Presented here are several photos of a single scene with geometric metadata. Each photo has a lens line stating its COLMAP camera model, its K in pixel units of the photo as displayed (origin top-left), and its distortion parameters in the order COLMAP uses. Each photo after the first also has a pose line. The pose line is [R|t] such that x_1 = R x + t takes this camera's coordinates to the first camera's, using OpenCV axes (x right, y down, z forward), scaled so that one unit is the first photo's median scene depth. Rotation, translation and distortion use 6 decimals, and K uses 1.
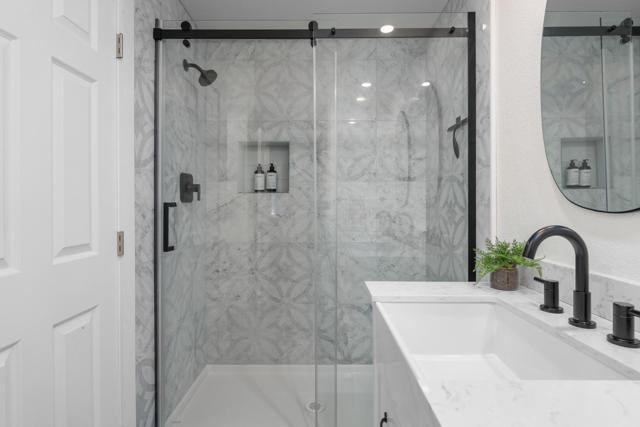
lens RADIAL K [[324.6, 0, 321.1], [0, 324.6, 202.6], [0, 0, 1]] dist [-0.003686, 0.000635]
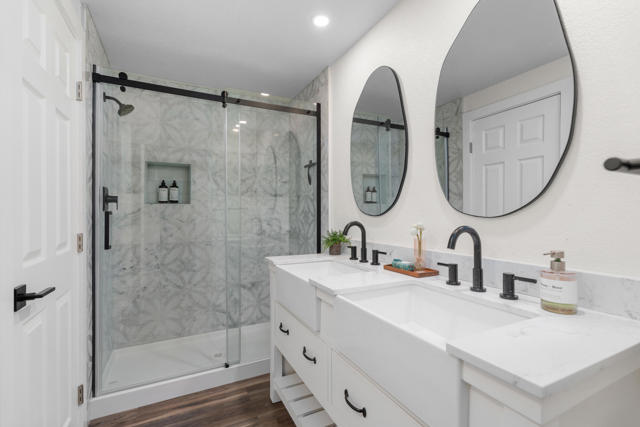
lens RADIAL K [[294.6, 0, 320.6], [0, 294.6, 213.0], [0, 0, 1]] dist [0.002650, 0.000309]
pose [[0.889767, -0.002363, 0.456409, -0.177027], [-0.000908, 0.999975, 0.006948, -0.001587], [-0.456414, -0.006596, 0.889743, -0.296142]]
